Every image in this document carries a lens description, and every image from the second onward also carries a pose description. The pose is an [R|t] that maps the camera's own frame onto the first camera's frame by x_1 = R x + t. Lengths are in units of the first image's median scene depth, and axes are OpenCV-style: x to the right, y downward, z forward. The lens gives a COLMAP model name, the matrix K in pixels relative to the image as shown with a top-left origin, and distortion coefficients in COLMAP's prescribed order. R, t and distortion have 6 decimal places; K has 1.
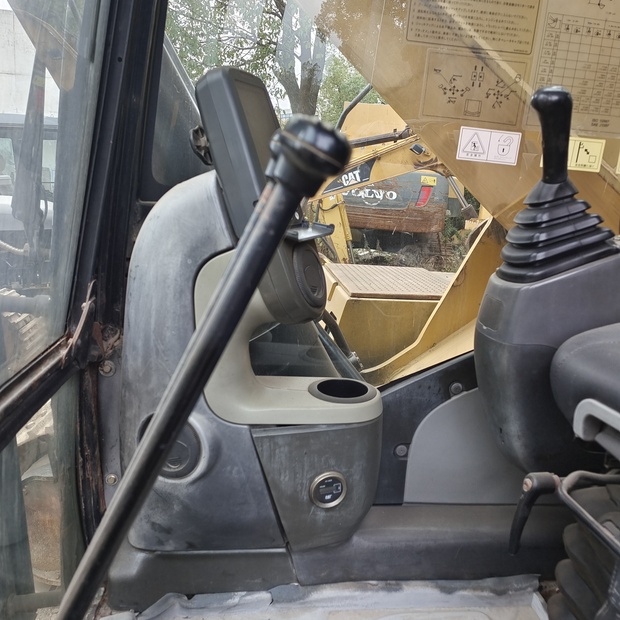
lens RADIAL K [[562.2, 0, 314.1], [0, 562.2, 311.3], [0, 0, 1]] dist [0.035033, 0.007734]
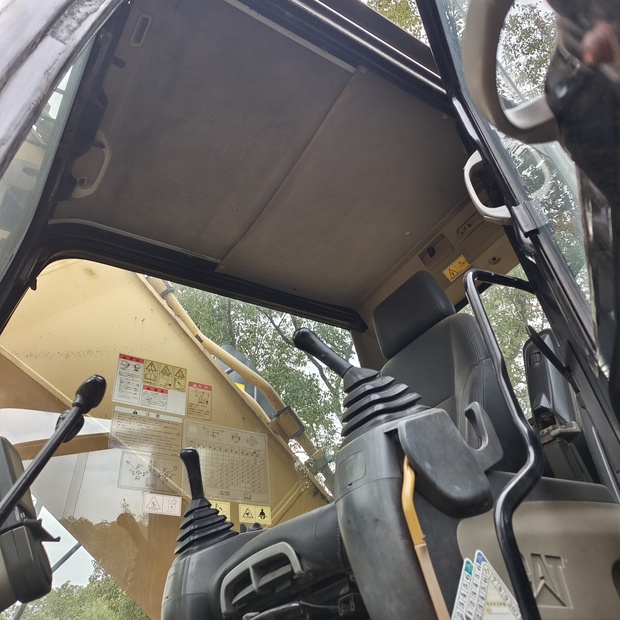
lens RADIAL K [[562.2, 0, 314.1], [0, 562.2, 311.3], [0, 0, 1]] dist [0.035033, 0.007734]
pose [[0.878724, 0.139387, 0.456525, -0.158452], [0.271814, 0.640081, -0.718619, 0.784612], [-0.392379, 0.755558, 0.524567, -0.547141]]
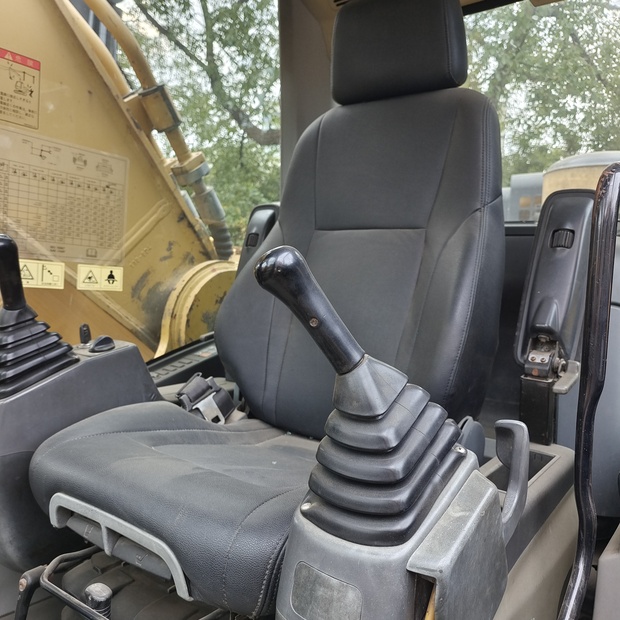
lens RADIAL K [[569.0, 0, 313.3], [0, 569.0, 311.0], [0, 0, 1]] dist [0.020253, 0.014986]
pose [[0.698423, -0.067488, 0.712496, 0.016003], [0.157284, 0.985679, -0.060813, -0.055599], [-0.698188, 0.154538, 0.699036, -0.241822]]
